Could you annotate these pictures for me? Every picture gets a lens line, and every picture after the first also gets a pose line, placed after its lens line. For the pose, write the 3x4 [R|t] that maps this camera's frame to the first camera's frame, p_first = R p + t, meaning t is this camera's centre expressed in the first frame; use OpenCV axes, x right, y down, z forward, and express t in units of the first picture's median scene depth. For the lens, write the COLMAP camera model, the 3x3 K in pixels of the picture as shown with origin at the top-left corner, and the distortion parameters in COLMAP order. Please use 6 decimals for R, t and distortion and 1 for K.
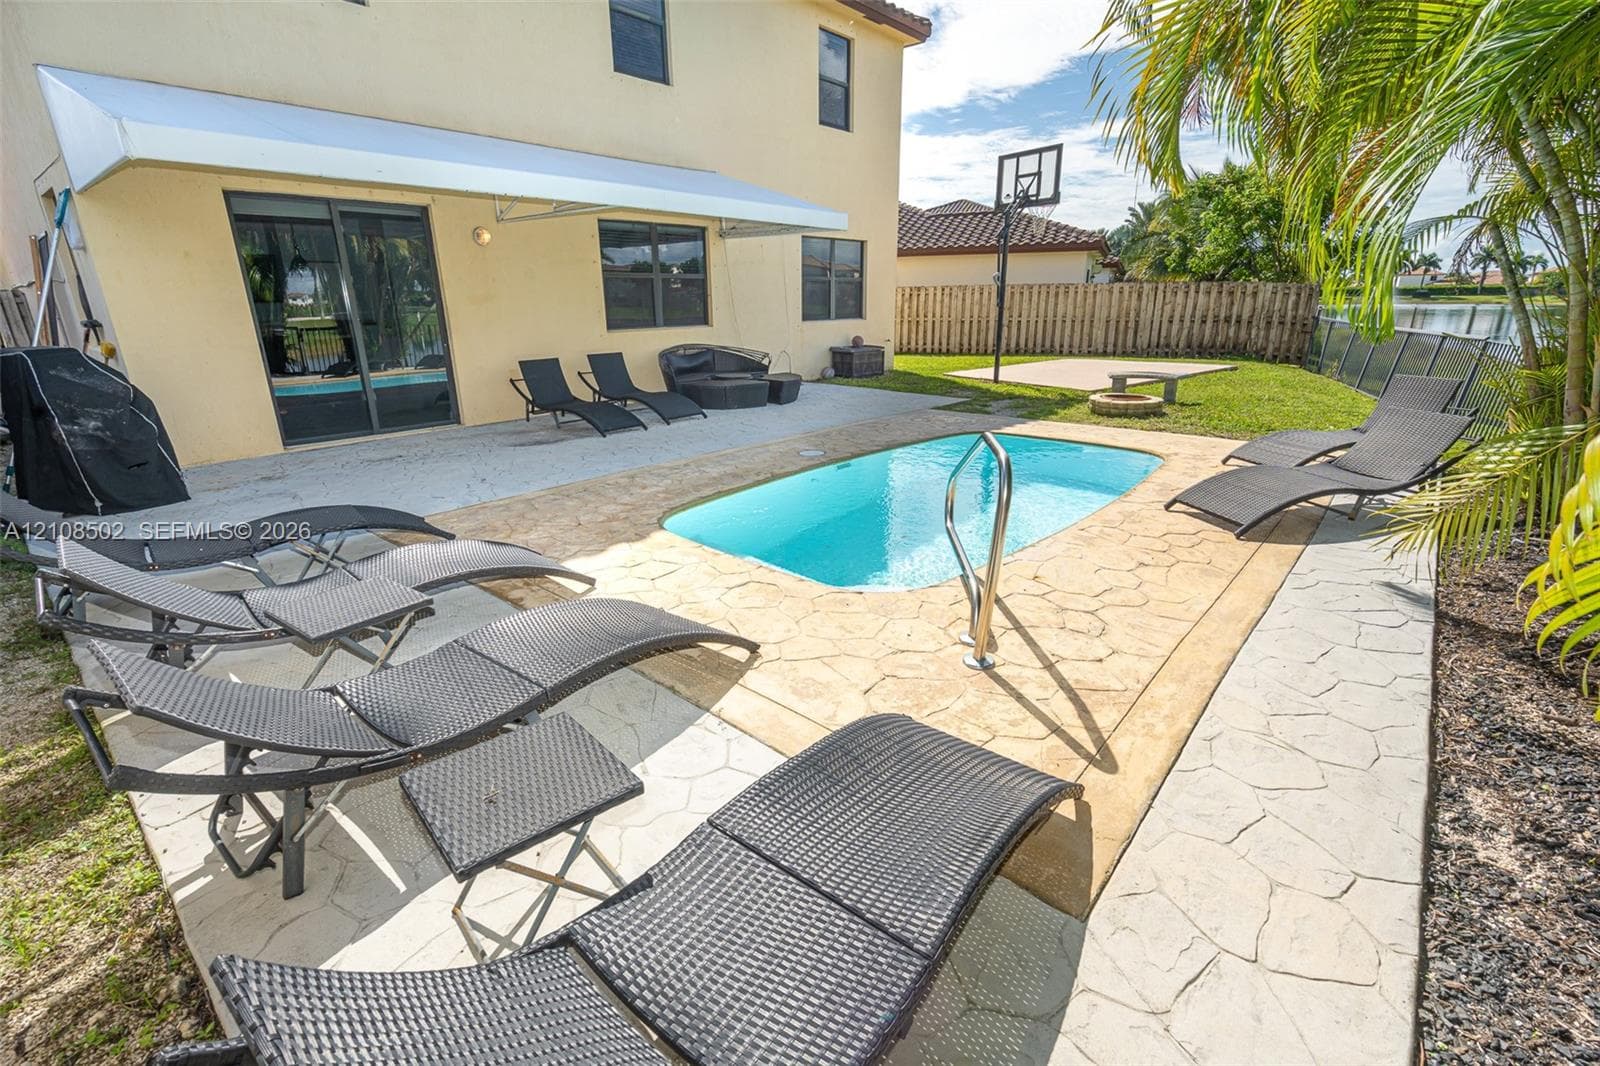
lens RADIAL K [[718.5, 0, 801.9], [0, 718.5, 531.0], [0, 0, 1]] dist [-0.008793, 0.001965]
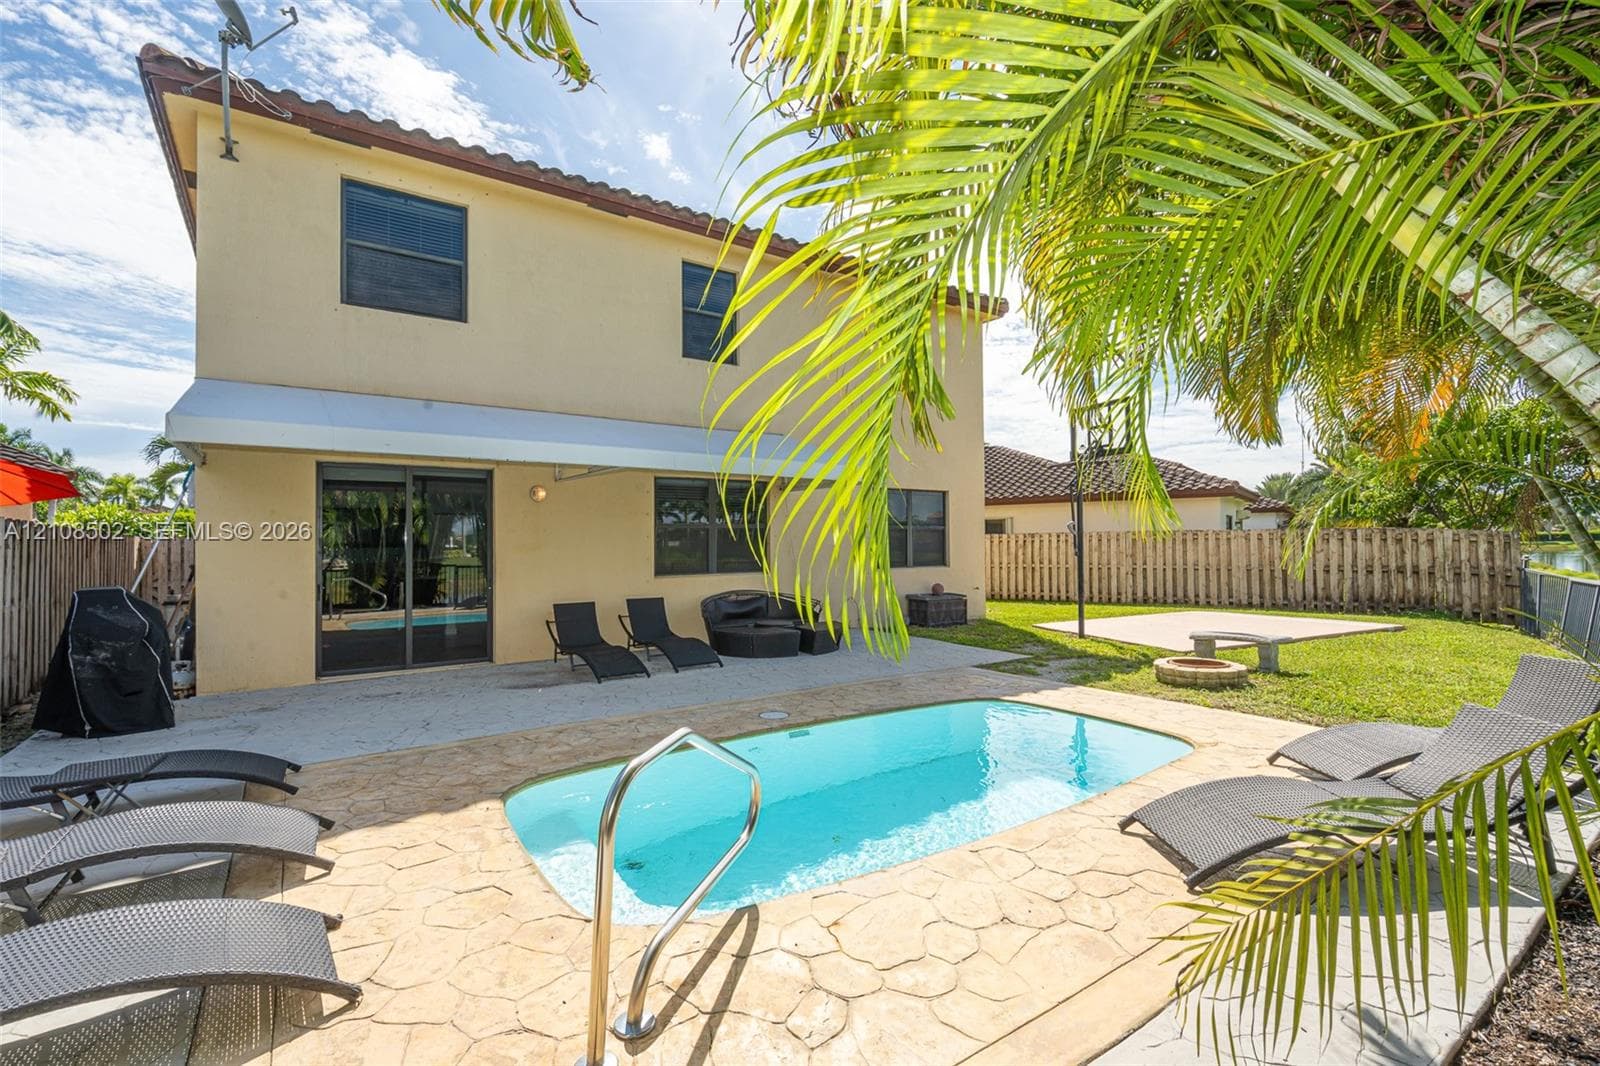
lens RADIAL K [[718.5, 0, 800.6], [0, 718.5, 539.1], [0, 0, 1]] dist [-0.008793, 0.001965]
pose [[0.971702, 0.002764, -0.236196, 0.145567], [-0.075966, 0.950467, -0.301398, -0.027478], [0.223663, 0.310812, 0.923781, 0.057423]]
